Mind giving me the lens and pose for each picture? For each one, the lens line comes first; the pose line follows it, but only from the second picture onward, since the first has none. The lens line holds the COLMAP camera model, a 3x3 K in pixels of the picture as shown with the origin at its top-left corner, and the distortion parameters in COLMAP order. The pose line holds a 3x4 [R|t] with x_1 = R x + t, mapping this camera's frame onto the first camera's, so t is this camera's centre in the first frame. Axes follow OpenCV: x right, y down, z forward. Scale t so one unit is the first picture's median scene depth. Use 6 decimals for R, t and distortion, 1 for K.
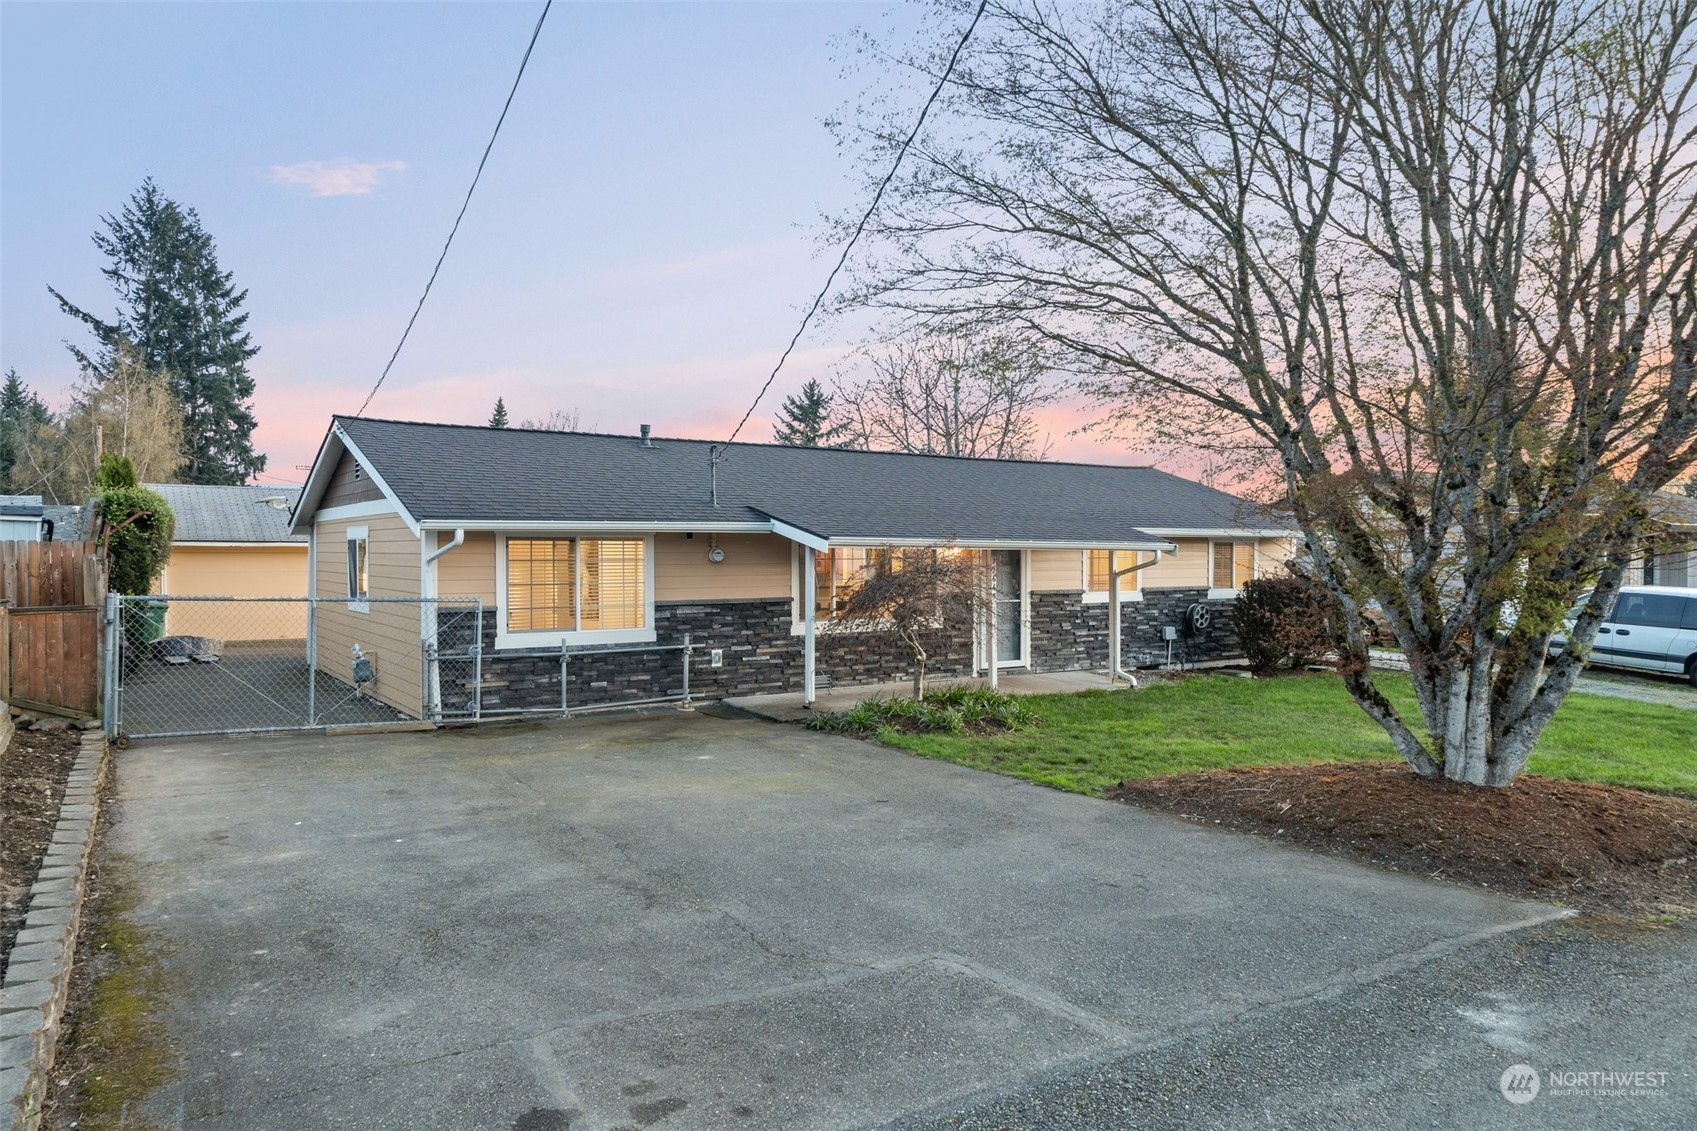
lens RADIAL K [[1146.7, 0, 835.1], [0, 1146.7, 566.7], [0, 0, 1]] dist [0.004428, 0.001586]
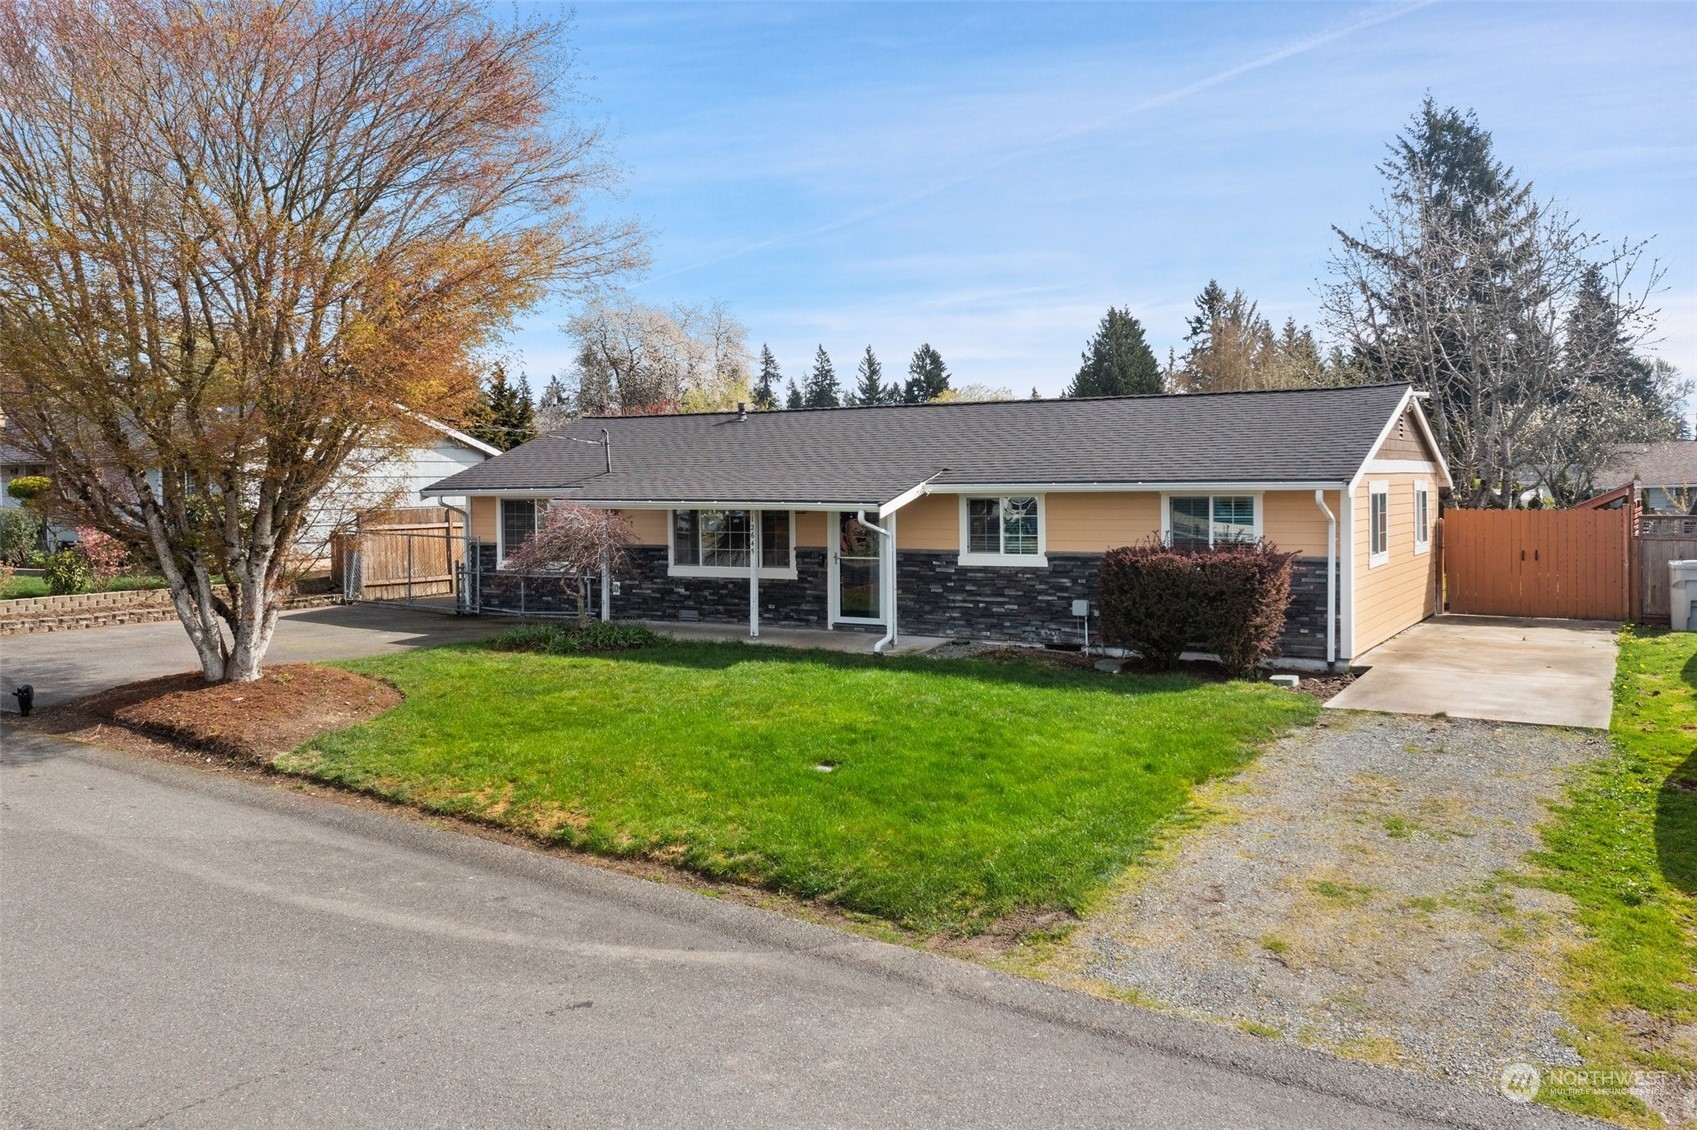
lens RADIAL K [[1357.9, 0, 853.1], [0, 1357.9, 549.4], [0, 0, 1]] dist [-0.023713, 0.003607]
pose [[0.424951, 0.038853, -0.904382, 1.225291], [-0.000416, 0.999087, 0.042726, -0.028538], [0.905216, -0.017780, 0.424580, 0.491050]]
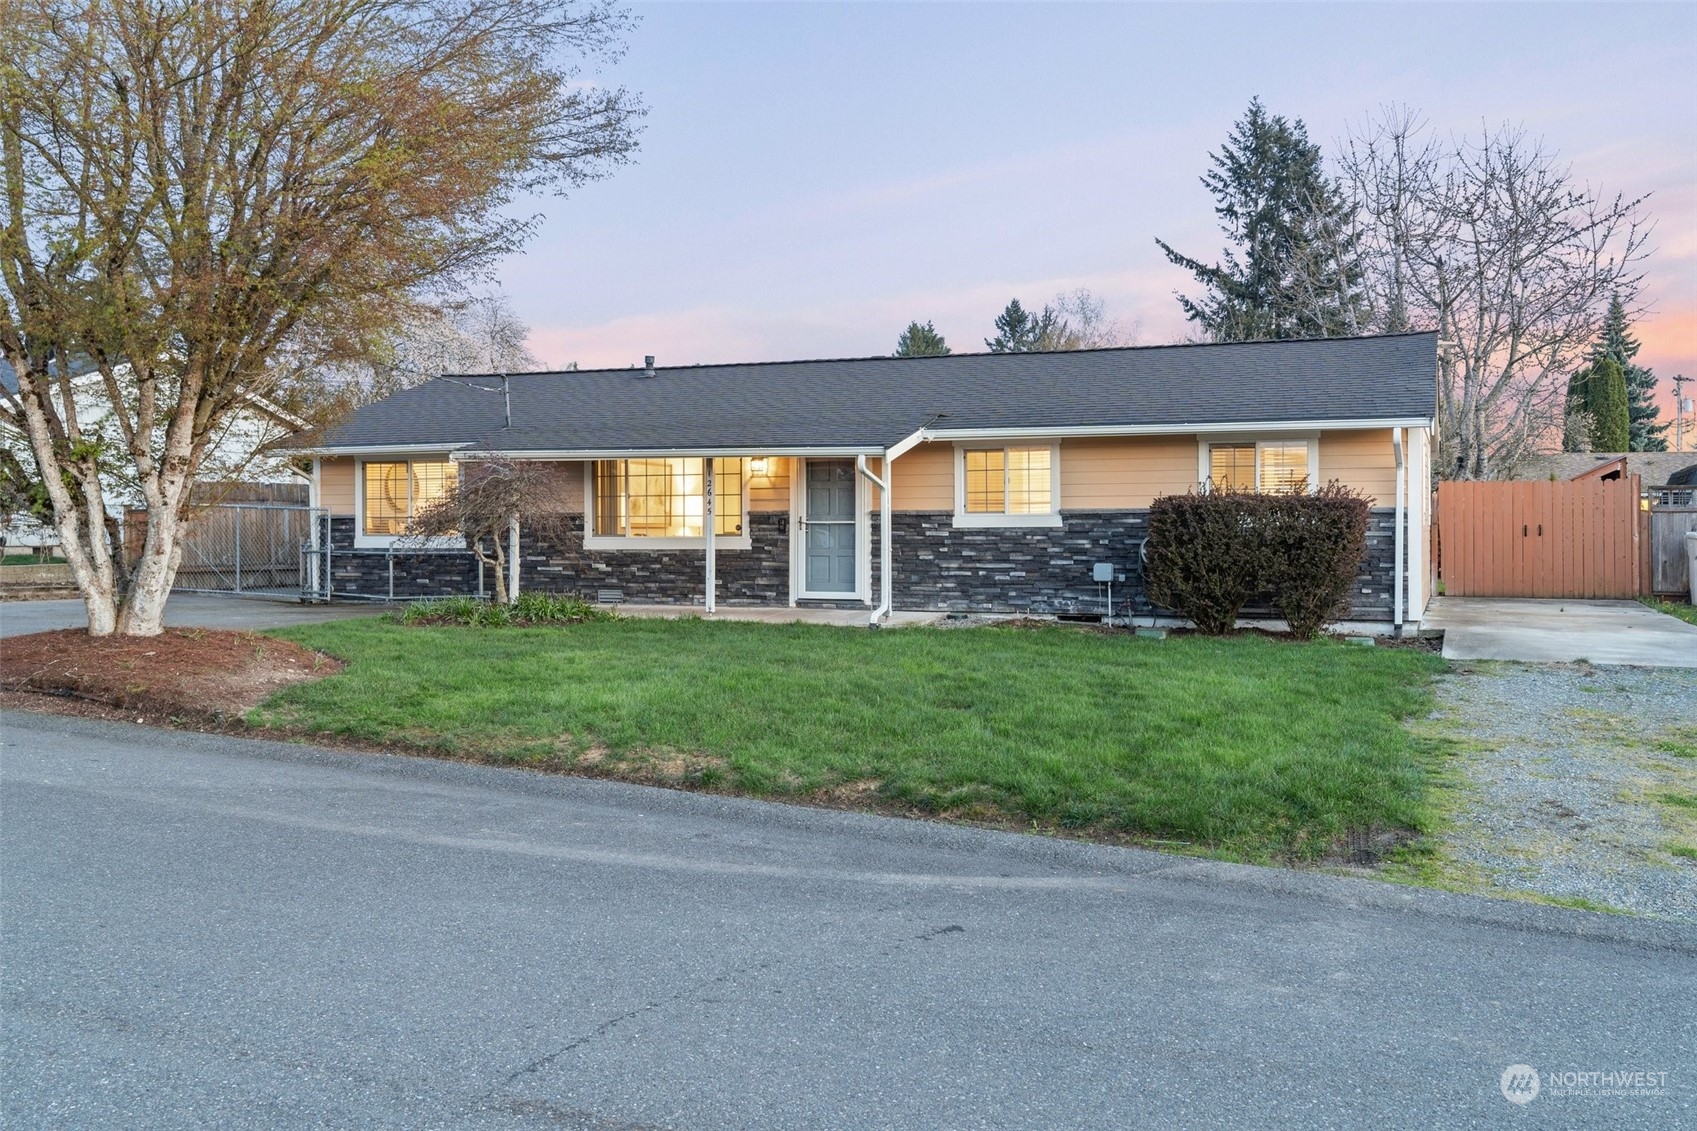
lens RADIAL K [[1501.5, 0, 841.8], [0, 1501.5, 560.1], [0, 0, 1]] dist [0.000050, -0.006599]
pose [[0.564206, 0.018158, -0.825434, 1.087773], [-0.008110, 0.999832, 0.016451, 0.040046], [0.825594, -0.002587, 0.564259, 0.371256]]
